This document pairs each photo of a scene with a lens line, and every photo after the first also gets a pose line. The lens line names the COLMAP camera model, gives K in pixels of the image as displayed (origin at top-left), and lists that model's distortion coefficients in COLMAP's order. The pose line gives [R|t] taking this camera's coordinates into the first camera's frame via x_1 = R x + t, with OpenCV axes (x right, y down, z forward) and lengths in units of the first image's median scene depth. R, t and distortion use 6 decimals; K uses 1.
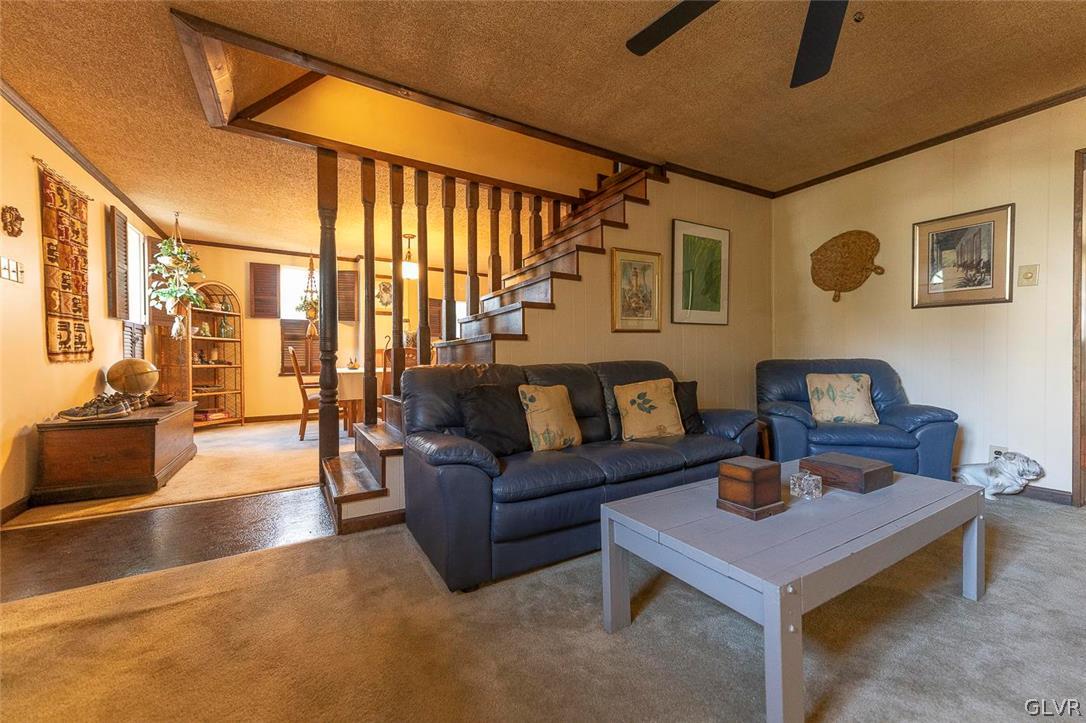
lens RADIAL K [[422.2, 0, 541.1], [0, 422.2, 361.3], [0, 0, 1]] dist [0.012572, -0.000089]
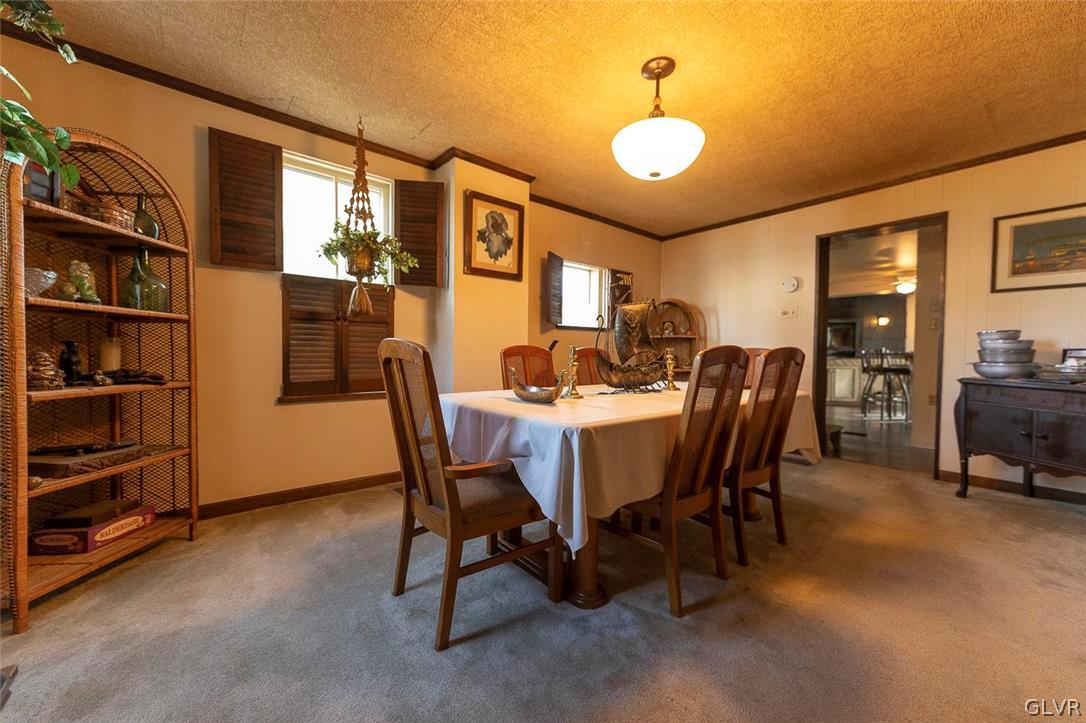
lens RADIAL K [[422.2, 0, 543.5], [0, 422.2, 359.8], [0, 0, 1]] dist [0.012572, -0.000089]
pose [[0.990183, 0.007987, 0.139552, -0.438848], [-0.008876, 0.999944, 0.005748, -0.016462], [-0.139498, -0.006930, 0.990198, 0.568170]]
